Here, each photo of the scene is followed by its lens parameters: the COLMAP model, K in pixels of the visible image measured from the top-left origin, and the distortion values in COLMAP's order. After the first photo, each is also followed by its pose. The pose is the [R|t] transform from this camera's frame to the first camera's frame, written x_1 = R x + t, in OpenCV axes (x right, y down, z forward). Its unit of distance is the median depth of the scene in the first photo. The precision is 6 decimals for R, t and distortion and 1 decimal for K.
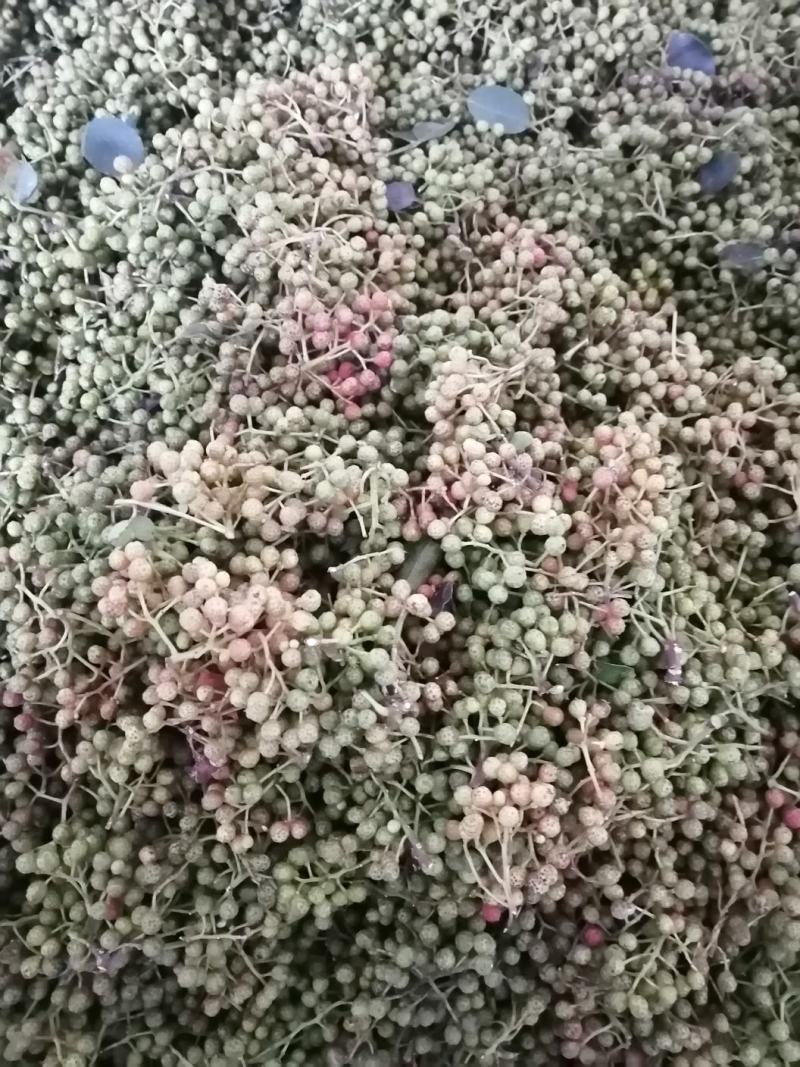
lens RADIAL K [[833.8, 0, 400.0], [0, 833.8, 533.5], [0, 0, 1]] dist [-0.009696, 0.039630]
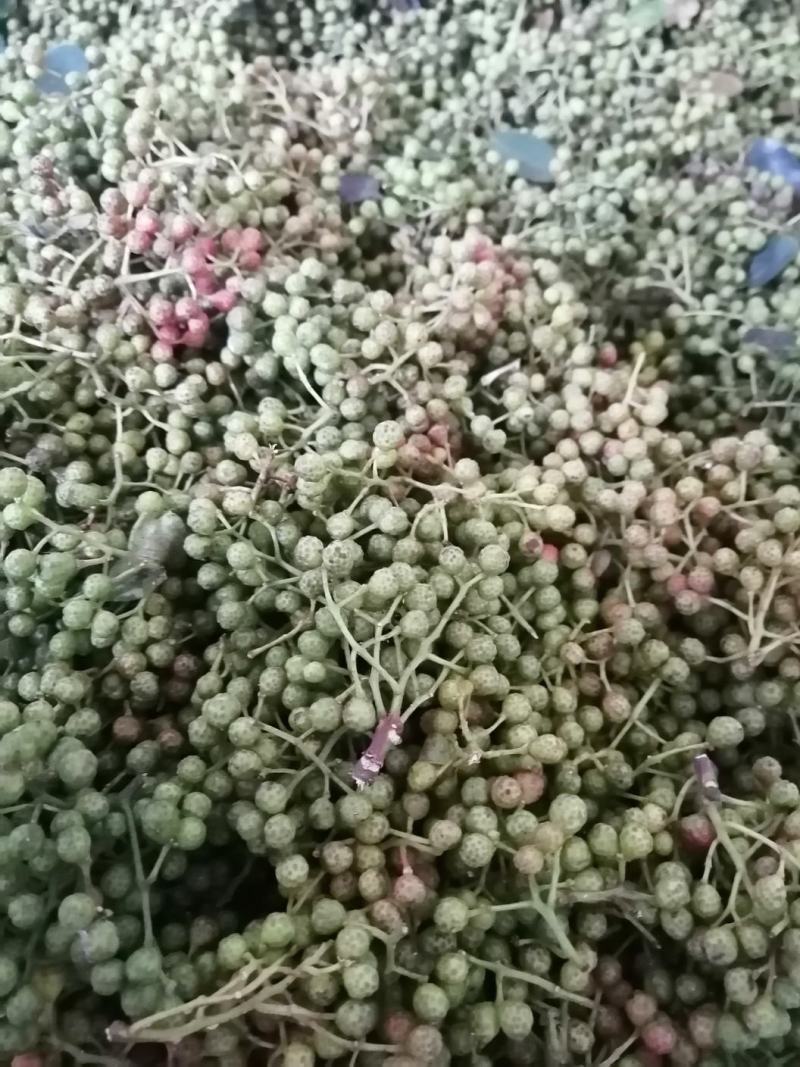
lens RADIAL K [[833.8, 0, 400.0], [0, 833.8, 533.5], [0, 0, 1]] dist [-0.009696, 0.039630]
pose [[0.952333, 0.246060, -0.180320, 0.266493], [-0.284160, 0.930547, -0.230946, 0.099301], [0.110970, 0.271177, 0.956111, 0.282344]]
